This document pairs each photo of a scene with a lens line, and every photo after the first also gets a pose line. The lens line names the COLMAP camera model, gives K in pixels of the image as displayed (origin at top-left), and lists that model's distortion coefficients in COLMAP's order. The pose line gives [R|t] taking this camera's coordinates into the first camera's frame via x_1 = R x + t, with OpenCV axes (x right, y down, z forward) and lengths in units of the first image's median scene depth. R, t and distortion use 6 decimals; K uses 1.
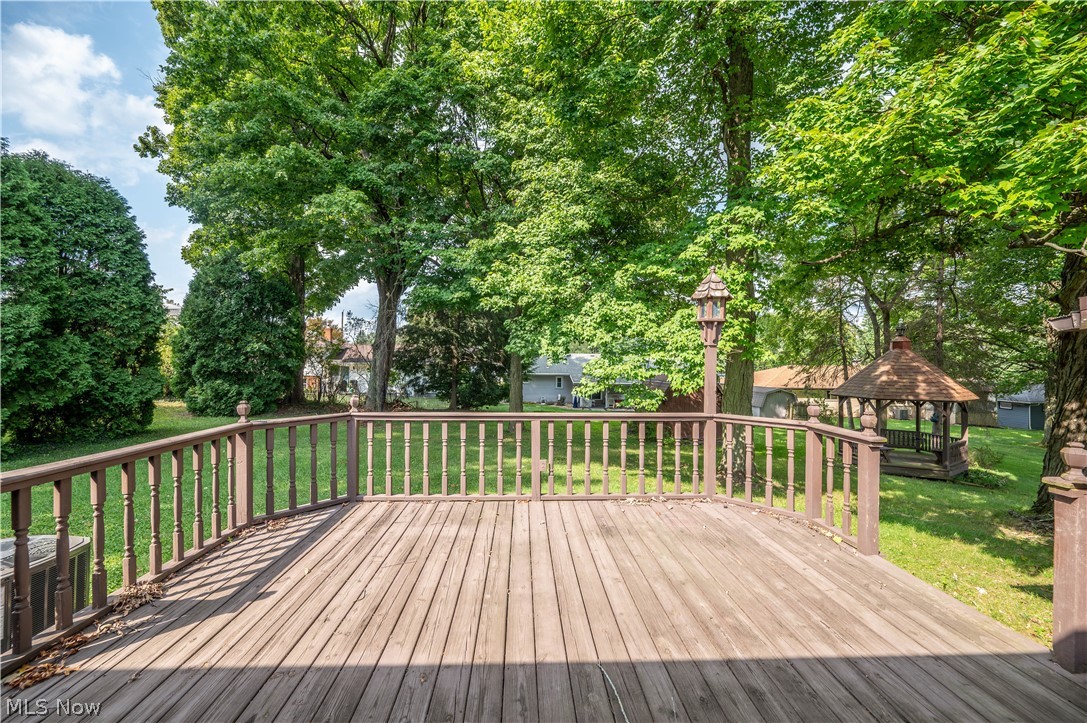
lens RADIAL K [[437.7, 0, 547.2], [0, 437.7, 364.5], [0, 0, 1]] dist [0.000138, 0.000300]
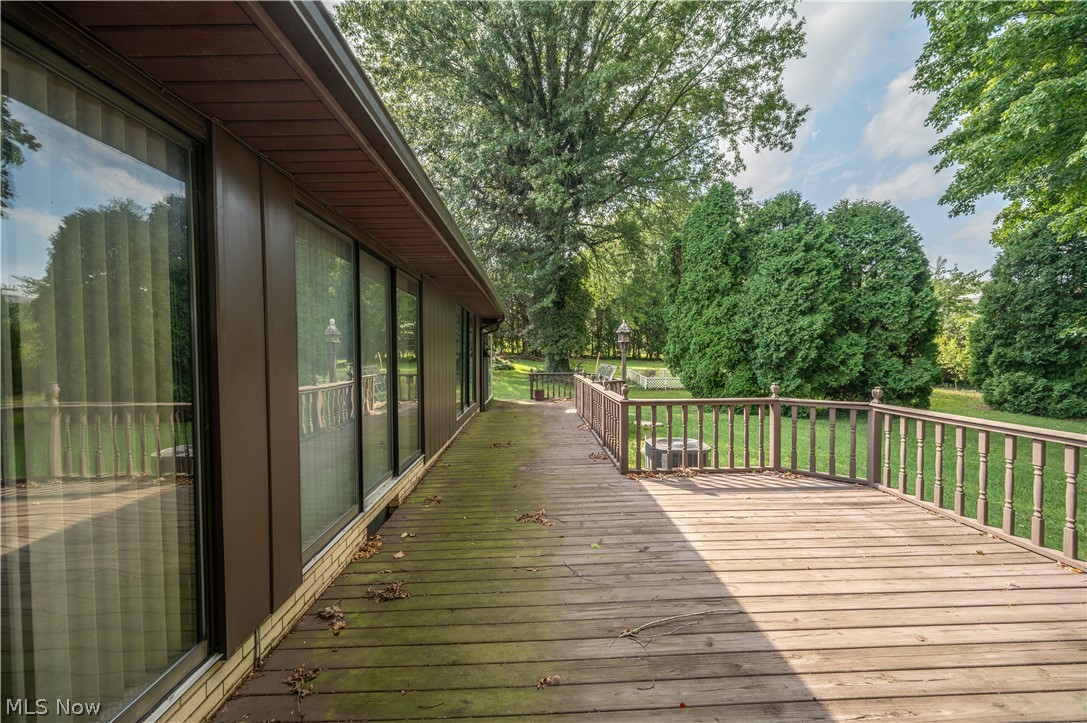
lens RADIAL K [[437.7, 0, 547.2], [0, 437.7, 364.5], [0, 0, 1]] dist [0.000138, 0.000300]
pose [[-0.014759, 0.023144, -0.999623, 0.610377], [0.001982, 0.999731, 0.023117, -0.008931], [0.999889, -0.001640, -0.014800, 0.227678]]
